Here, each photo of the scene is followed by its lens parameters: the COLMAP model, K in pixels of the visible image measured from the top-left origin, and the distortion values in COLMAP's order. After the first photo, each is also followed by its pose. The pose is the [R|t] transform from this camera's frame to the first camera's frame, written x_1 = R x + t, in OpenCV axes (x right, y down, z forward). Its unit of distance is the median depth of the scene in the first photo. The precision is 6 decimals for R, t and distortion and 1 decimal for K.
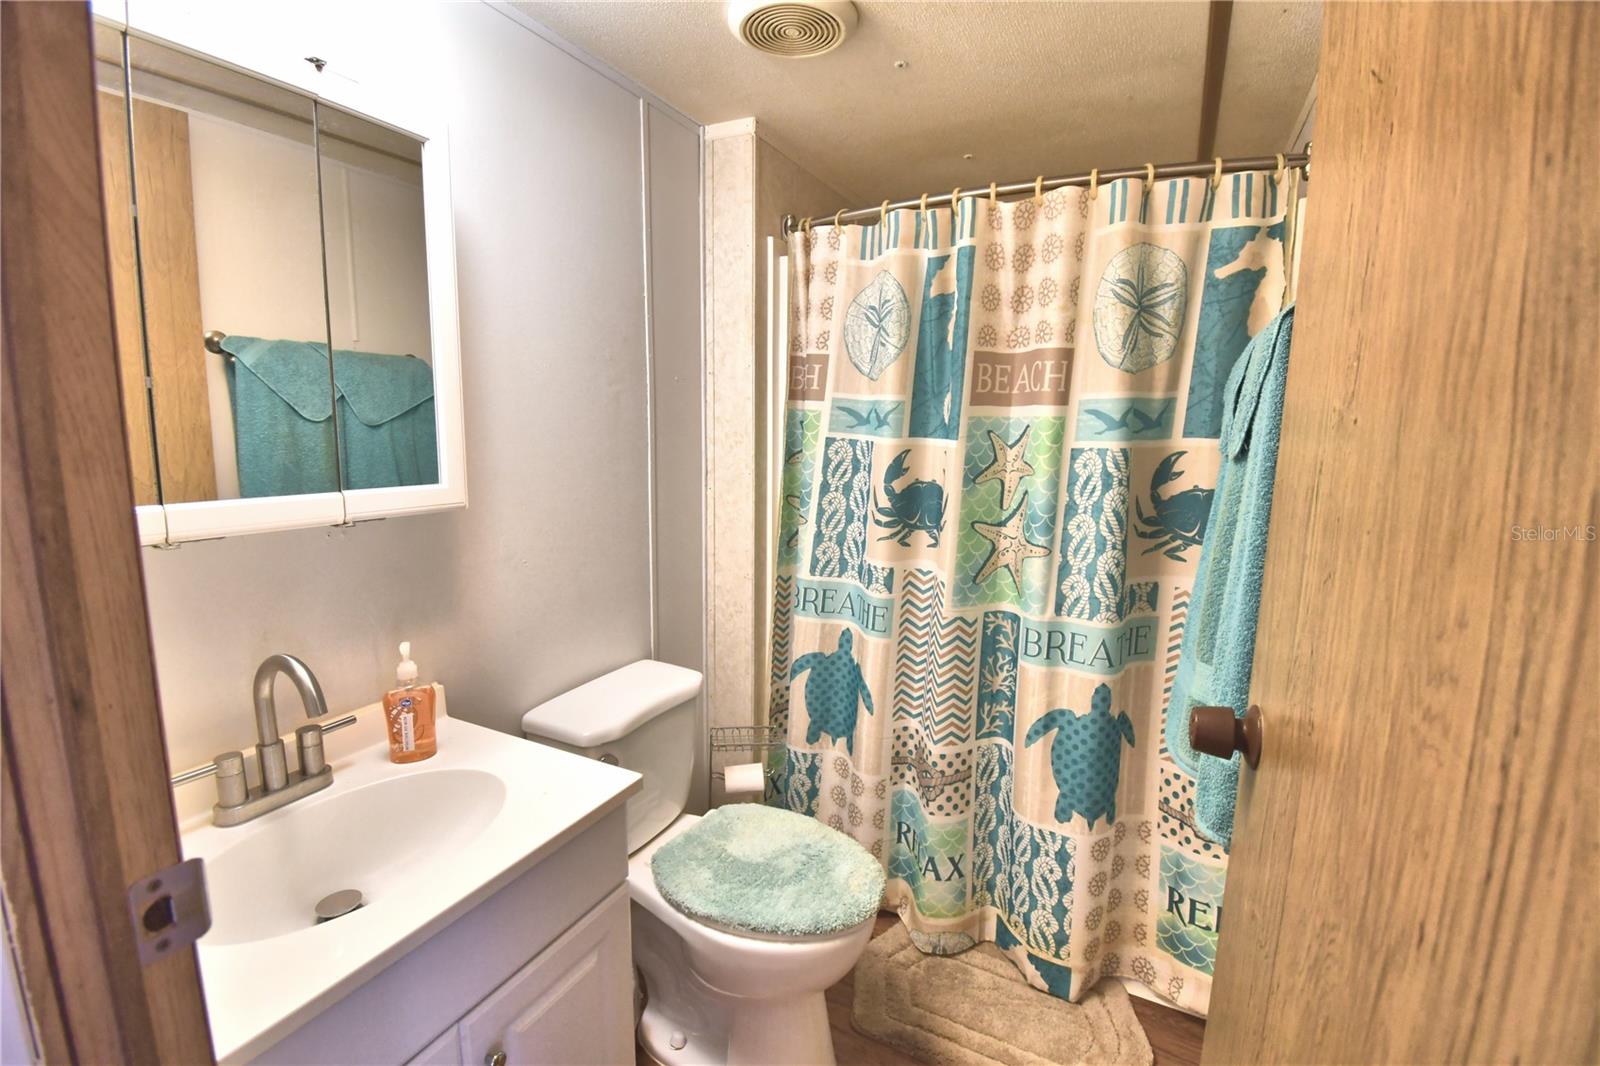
lens RADIAL K [[699.5, 0, 791.8], [0, 699.5, 531.8], [0, 0, 1]] dist [0.020462, -0.025272]
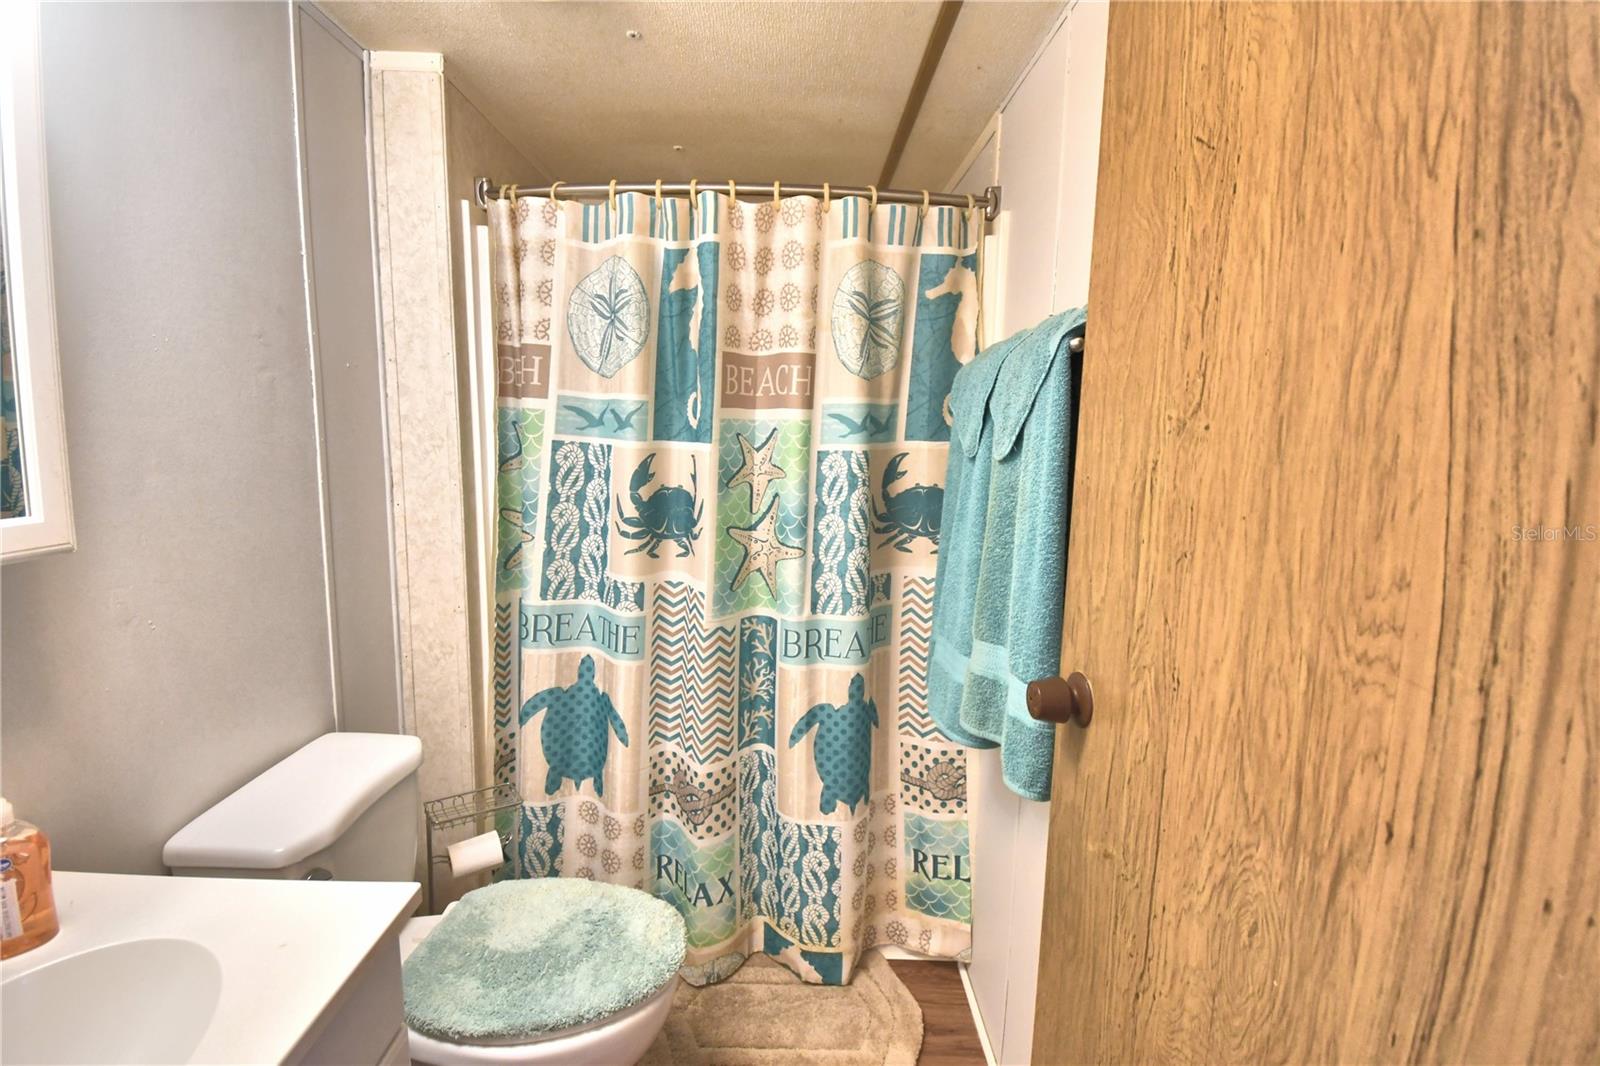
lens RADIAL K [[730.2, 0, 774.2], [0, 730.2, 533.0], [0, 0, 1]] dist [0.023280, -0.030470]
pose [[0.883491, -0.060862, 0.464477, -0.154287], [0.064036, 0.997907, 0.008954, -0.011480], [-0.464050, 0.021833, 0.885540, 0.074656]]
